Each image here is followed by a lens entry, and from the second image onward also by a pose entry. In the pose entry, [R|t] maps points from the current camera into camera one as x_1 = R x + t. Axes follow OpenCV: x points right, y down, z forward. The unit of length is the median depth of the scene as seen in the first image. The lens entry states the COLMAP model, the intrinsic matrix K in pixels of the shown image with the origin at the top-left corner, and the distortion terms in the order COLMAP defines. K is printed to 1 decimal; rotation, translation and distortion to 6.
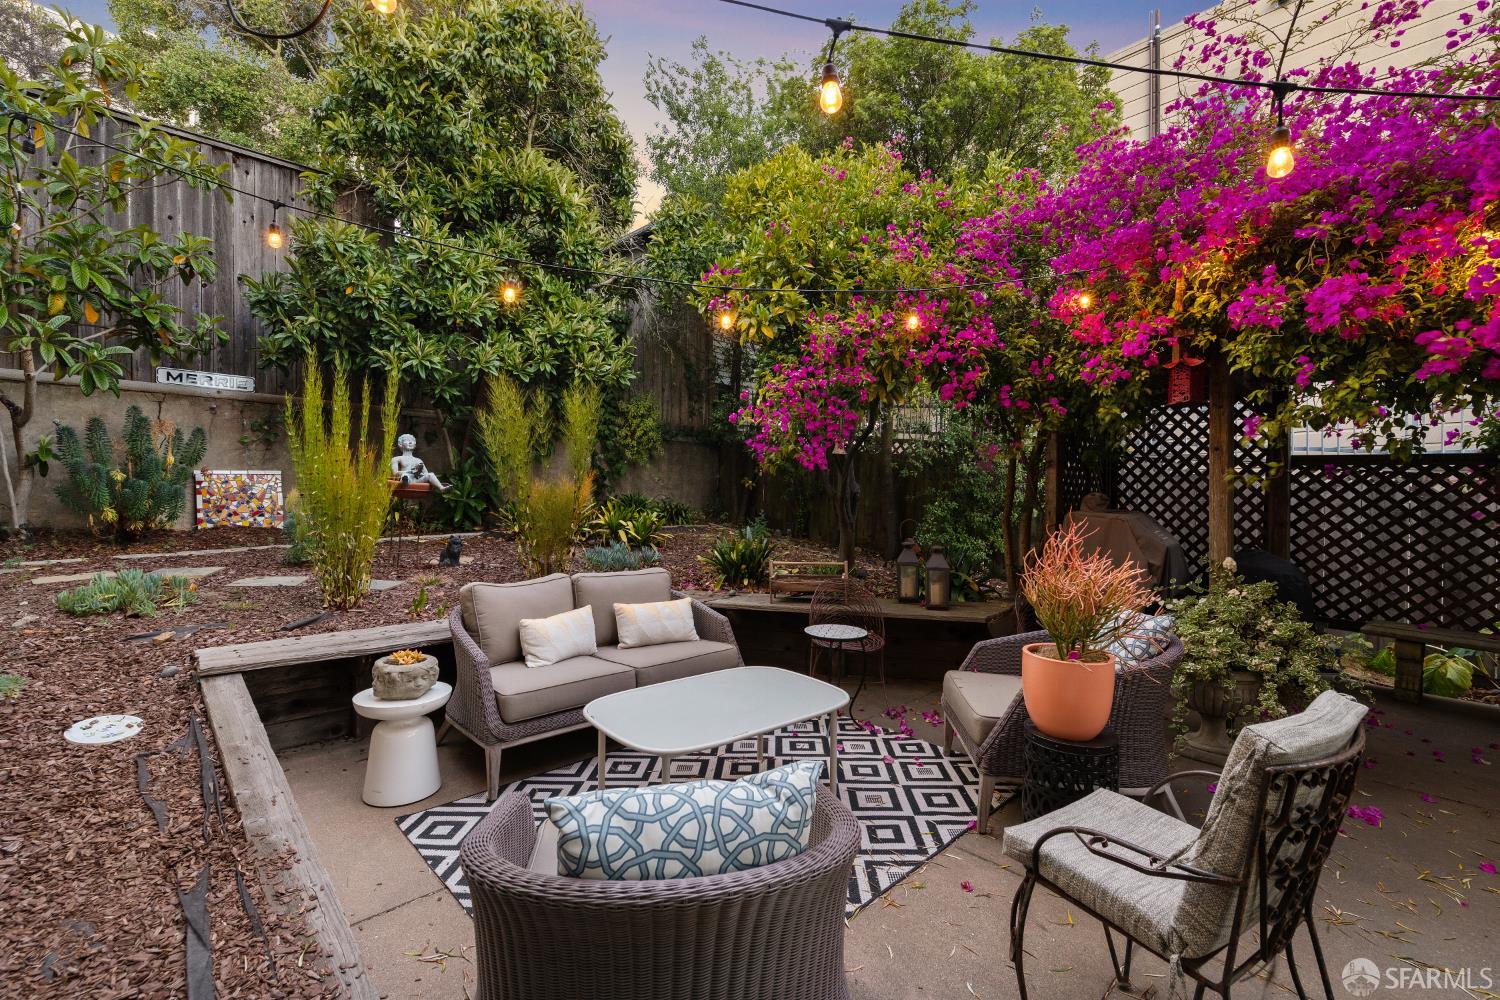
lens RADIAL K [[664.4, 0, 750.9], [0, 664.4, 500.1], [0, 0, 1]] dist [0.008562, 0.000974]
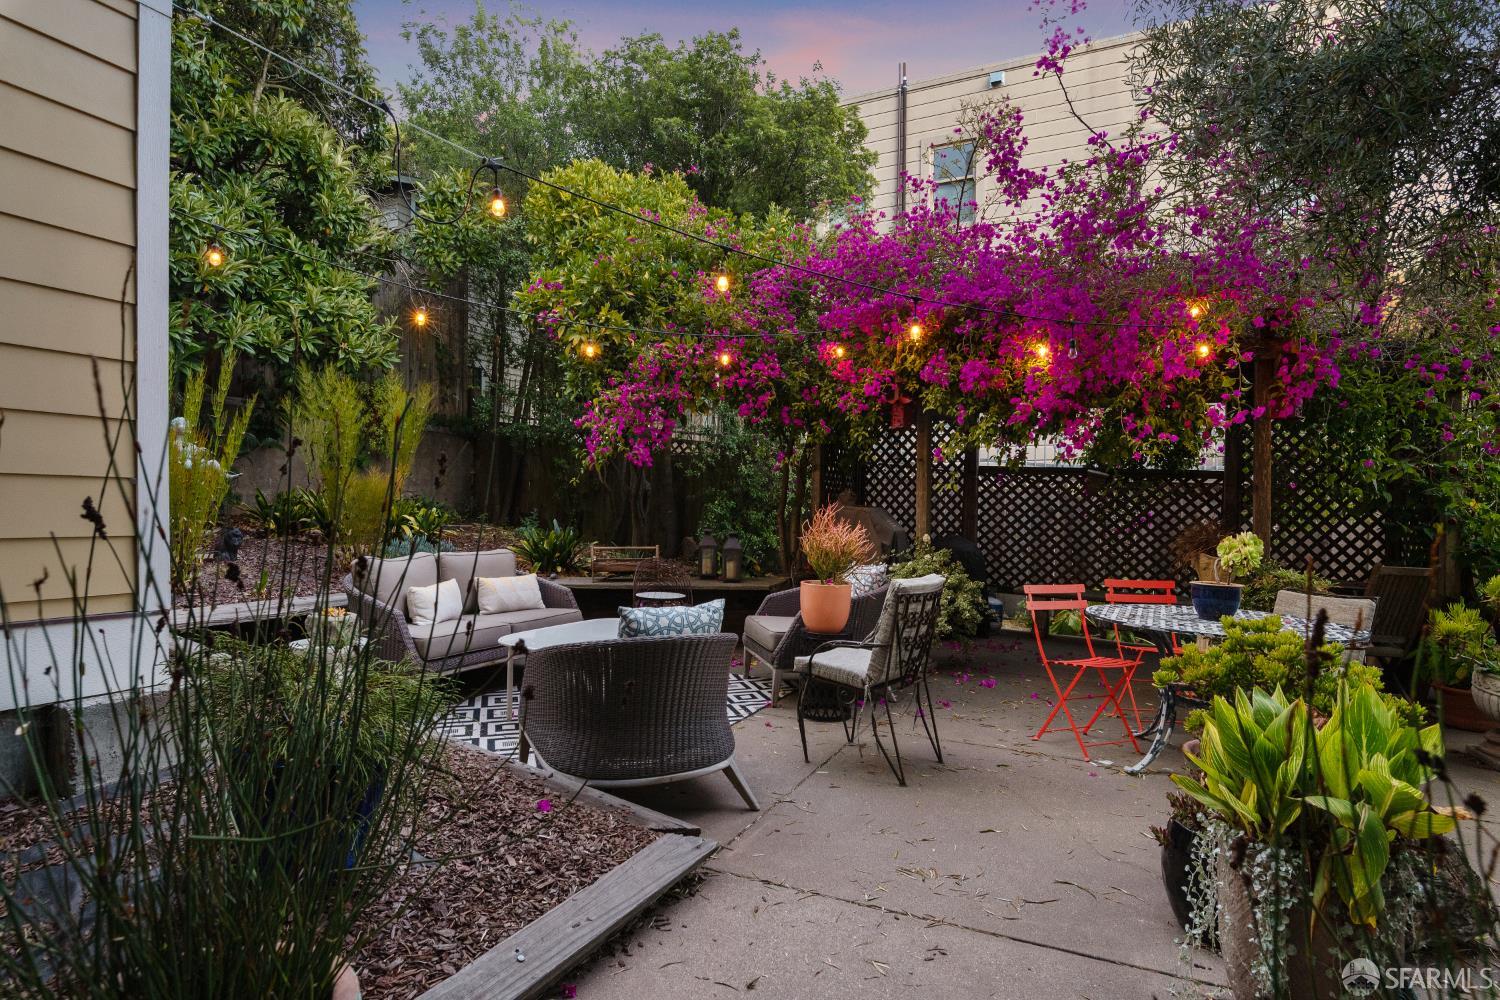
lens RADIAL K [[830.4, 0, 751.7], [0, 830.4, 505.7], [0, 0, 1]] dist [0.029004, 0.001053]
pose [[0.939305, 0.009822, 0.342942, -0.214559], [-0.009097, 0.999952, -0.003723, 0.025842], [-0.342962, 0.000378, 0.939349, -0.460732]]
